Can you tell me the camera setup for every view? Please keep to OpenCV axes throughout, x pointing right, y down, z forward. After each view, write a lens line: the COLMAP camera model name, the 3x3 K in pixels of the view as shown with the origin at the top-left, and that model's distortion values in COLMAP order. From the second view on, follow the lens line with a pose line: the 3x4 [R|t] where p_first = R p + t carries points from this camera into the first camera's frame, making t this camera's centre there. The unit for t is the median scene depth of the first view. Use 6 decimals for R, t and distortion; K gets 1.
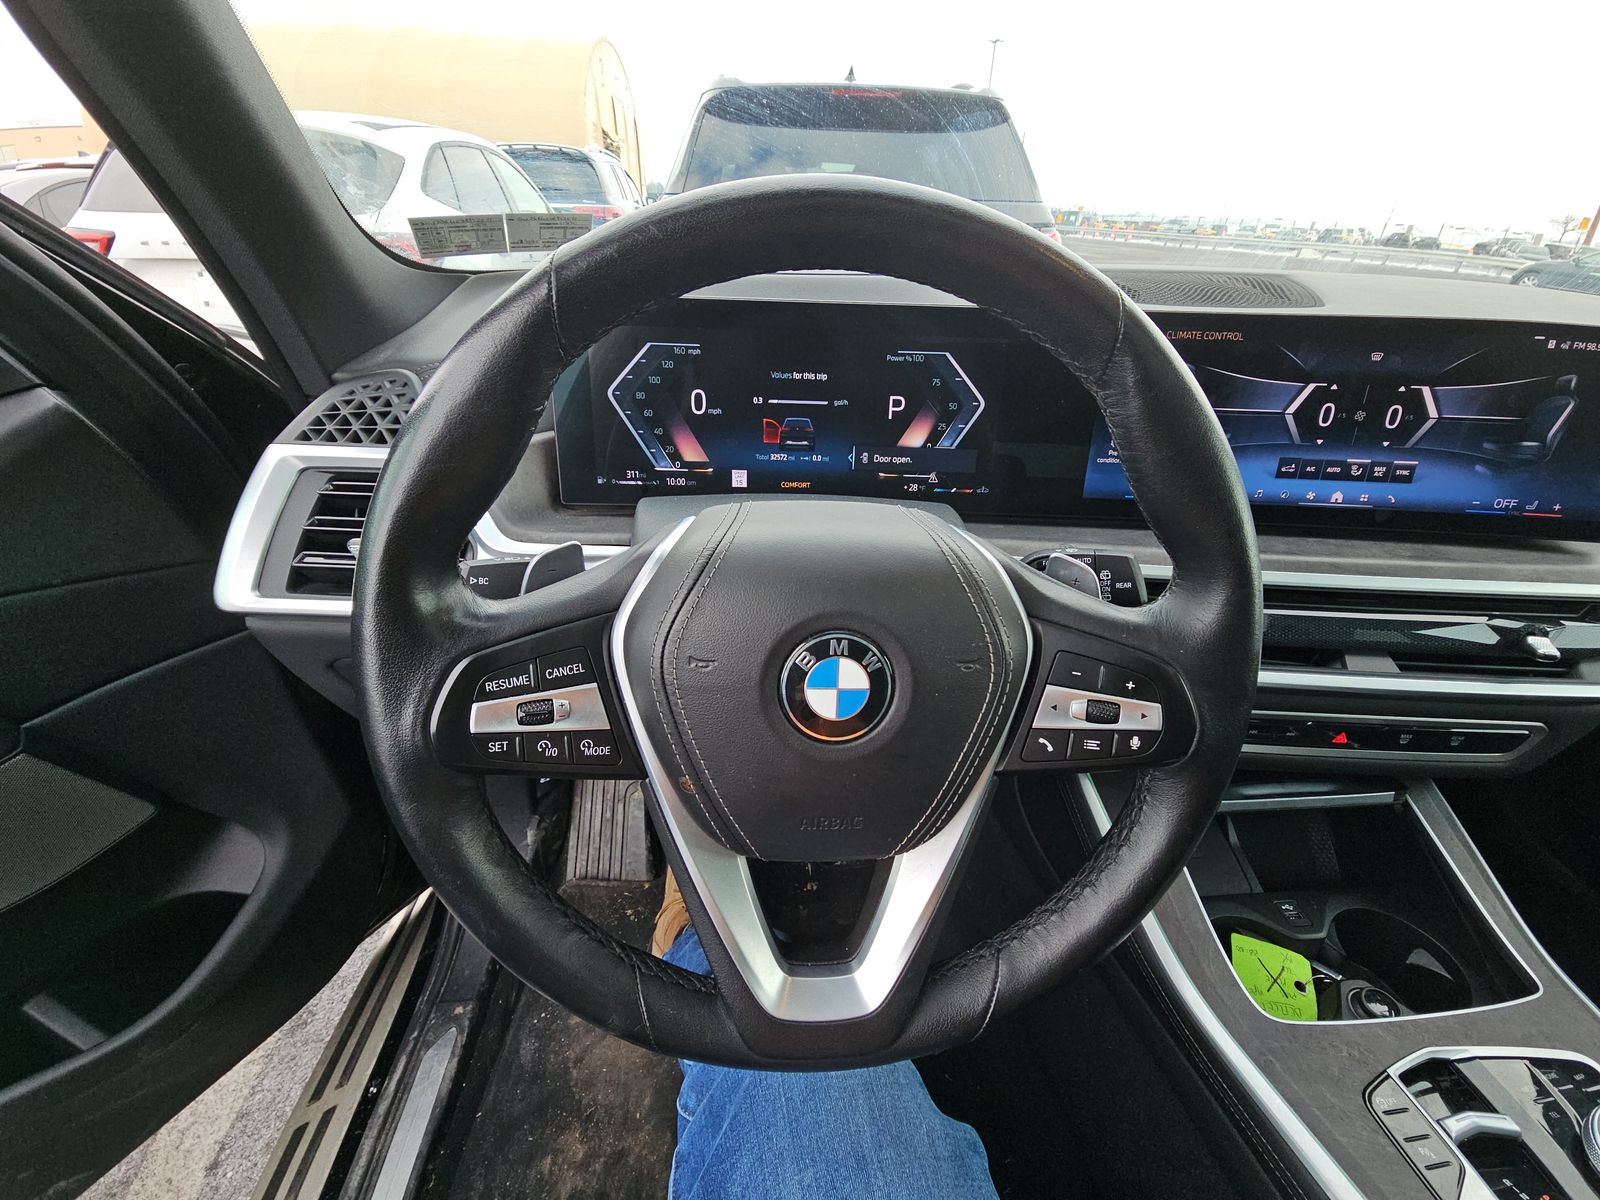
lens RADIAL K [[643.2, 0, 797.4], [0, 643.2, 596.2], [0, 0, 1]] dist [0.006989, -0.004326]
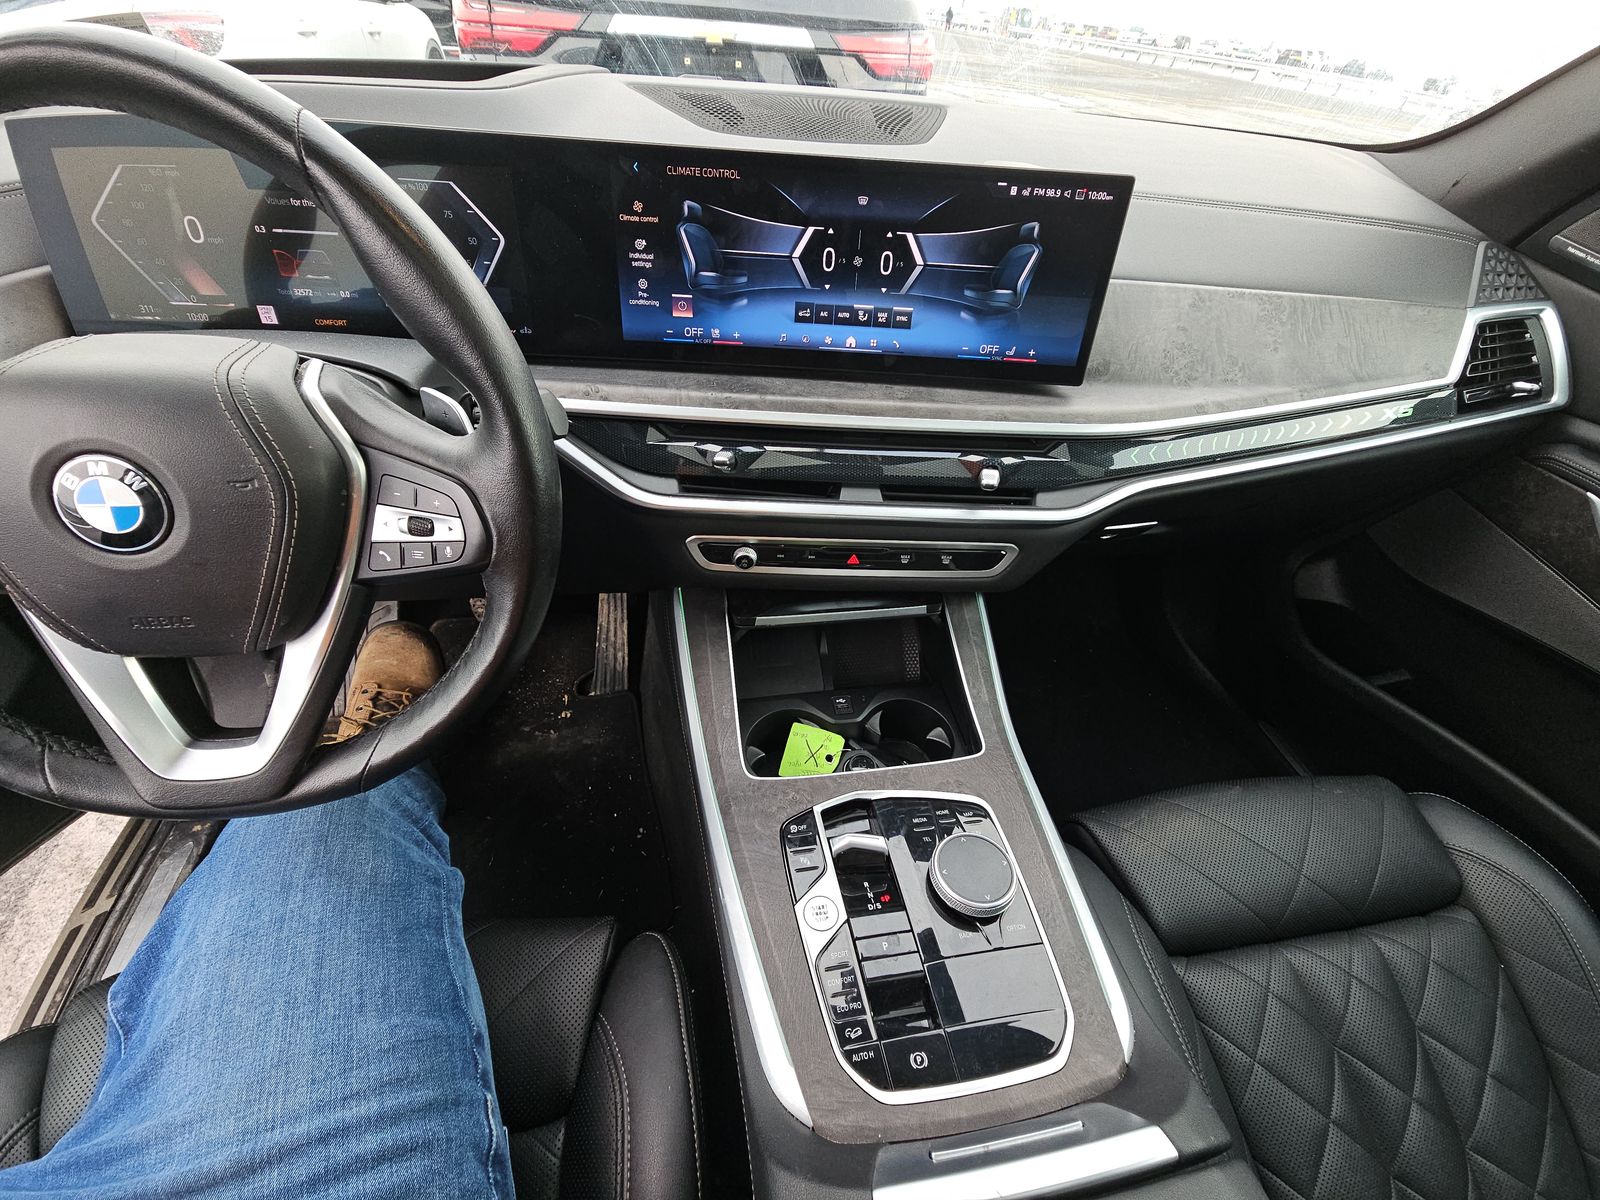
lens RADIAL K [[643.2, 0, 804.2], [0, 643.2, 597.7], [0, 0, 1]] dist [0.006989, -0.004326]
pose [[0.995268, -0.026176, 0.093575, 0.649203], [0.005500, 0.976663, 0.214709, 0.035368], [-0.097012, -0.213178, 0.972185, -0.147381]]
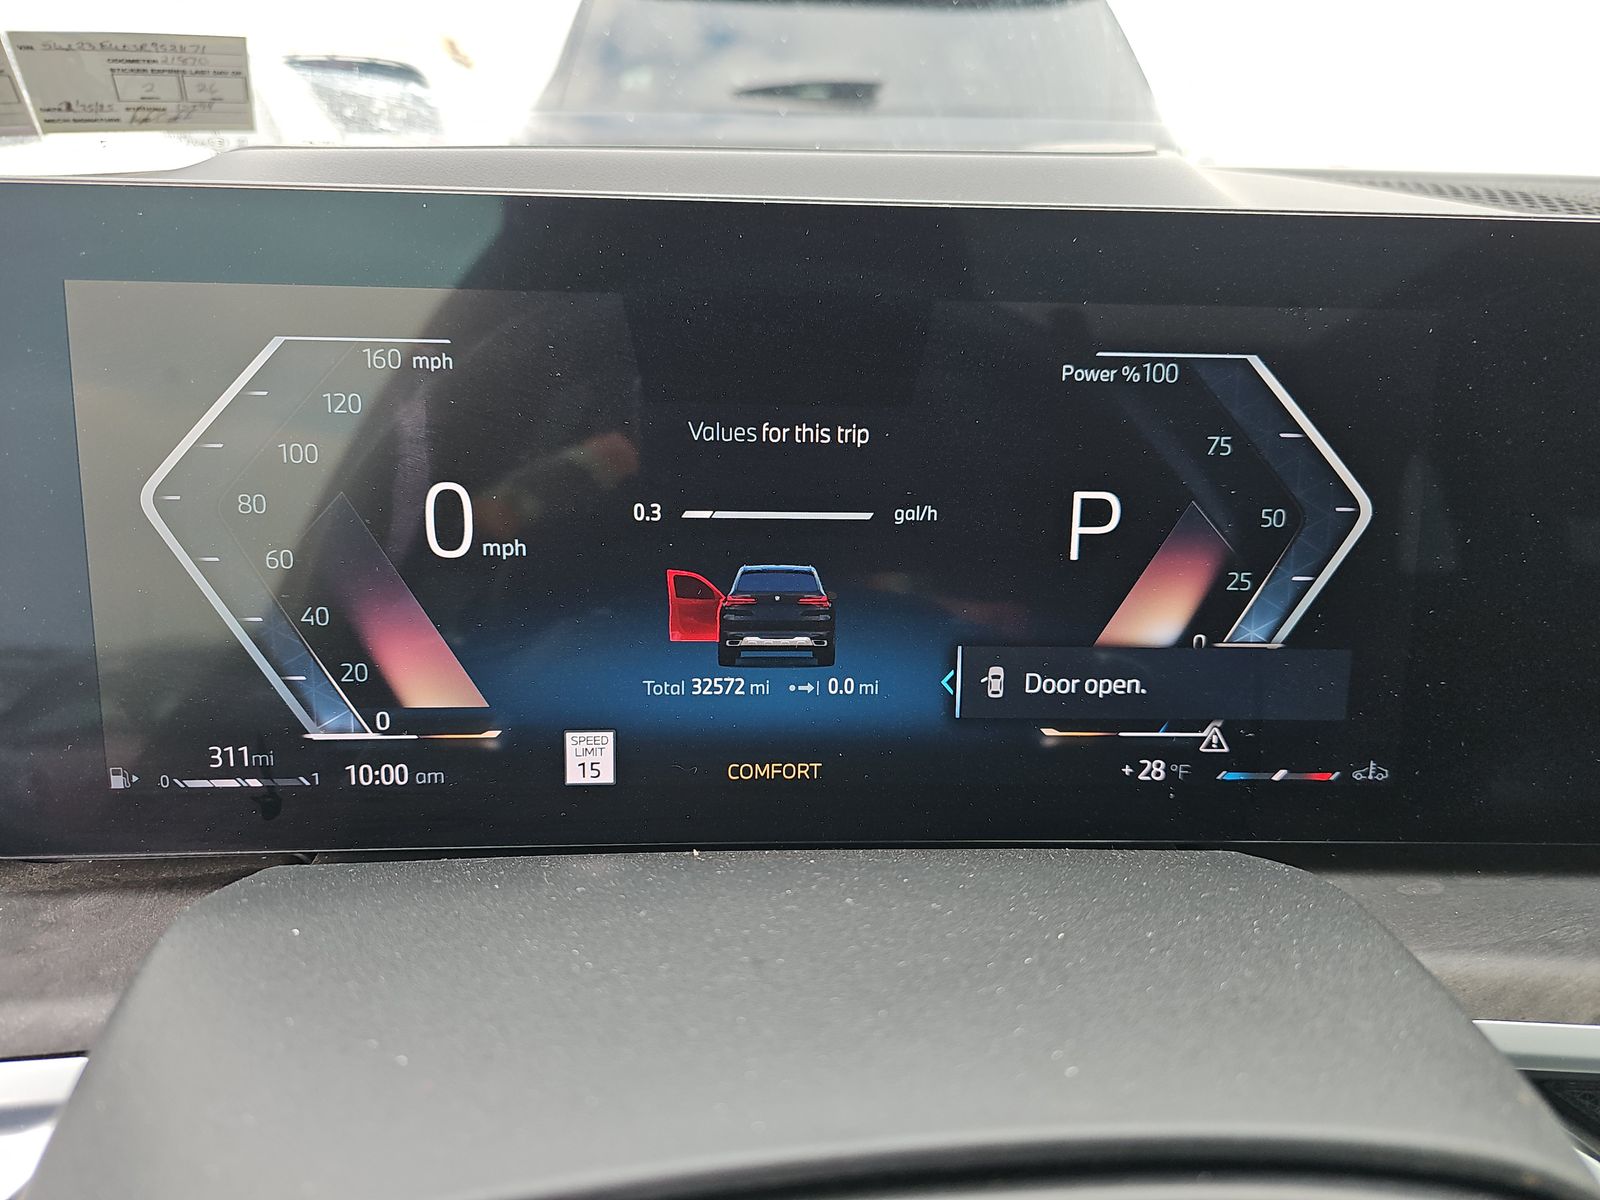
lens RADIAL K [[1075.7, 0, 797.2], [0, 1075.7, 600.8], [0, 0, 1]] dist [0.018649, -0.003697]
pose [[0.999450, -0.019085, 0.027118, -0.004256], [0.022985, 0.988160, -0.151693, -0.182134], [-0.023902, 0.152233, 0.988056, 0.495819]]
